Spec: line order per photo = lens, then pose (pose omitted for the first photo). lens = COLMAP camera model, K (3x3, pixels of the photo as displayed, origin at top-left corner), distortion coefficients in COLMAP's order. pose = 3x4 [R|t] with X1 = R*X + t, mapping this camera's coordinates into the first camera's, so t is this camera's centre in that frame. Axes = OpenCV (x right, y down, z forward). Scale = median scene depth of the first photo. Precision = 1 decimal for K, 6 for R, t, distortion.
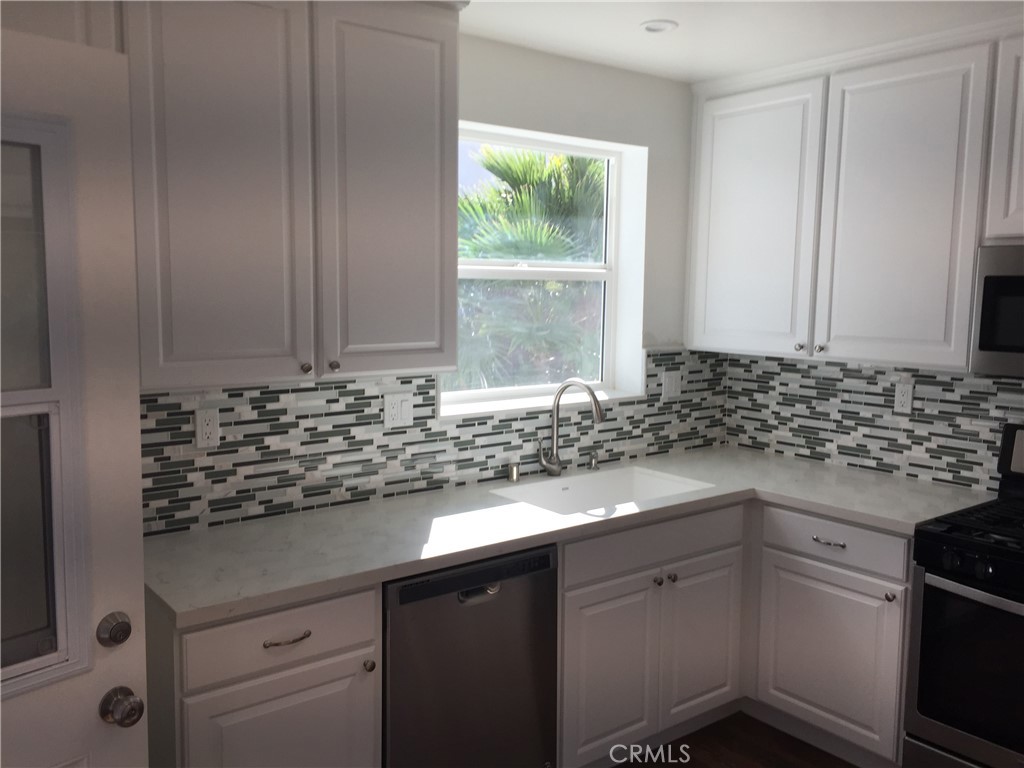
lens RADIAL K [[874.6, 0, 533.1], [0, 874.6, 386.0], [0, 0, 1]] dist [0.087595, -0.111686]
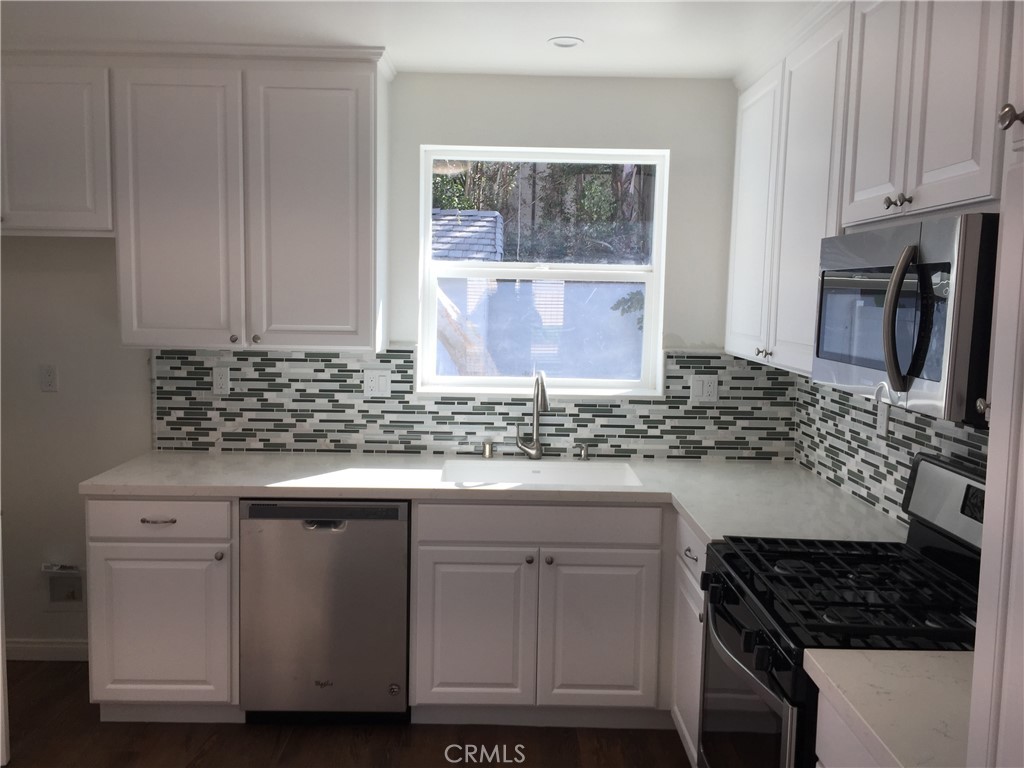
lens RADIAL K [[874.6, 0, 501.8], [0, 874.6, 374.3], [0, 0, 1]] dist [0.087595, -0.111686]
pose [[0.800025, 0.063604, -0.596585, 0.718257], [-0.080415, 0.996760, -0.001570, 0.002612], [0.594553, 0.049230, 0.802548, 0.110627]]
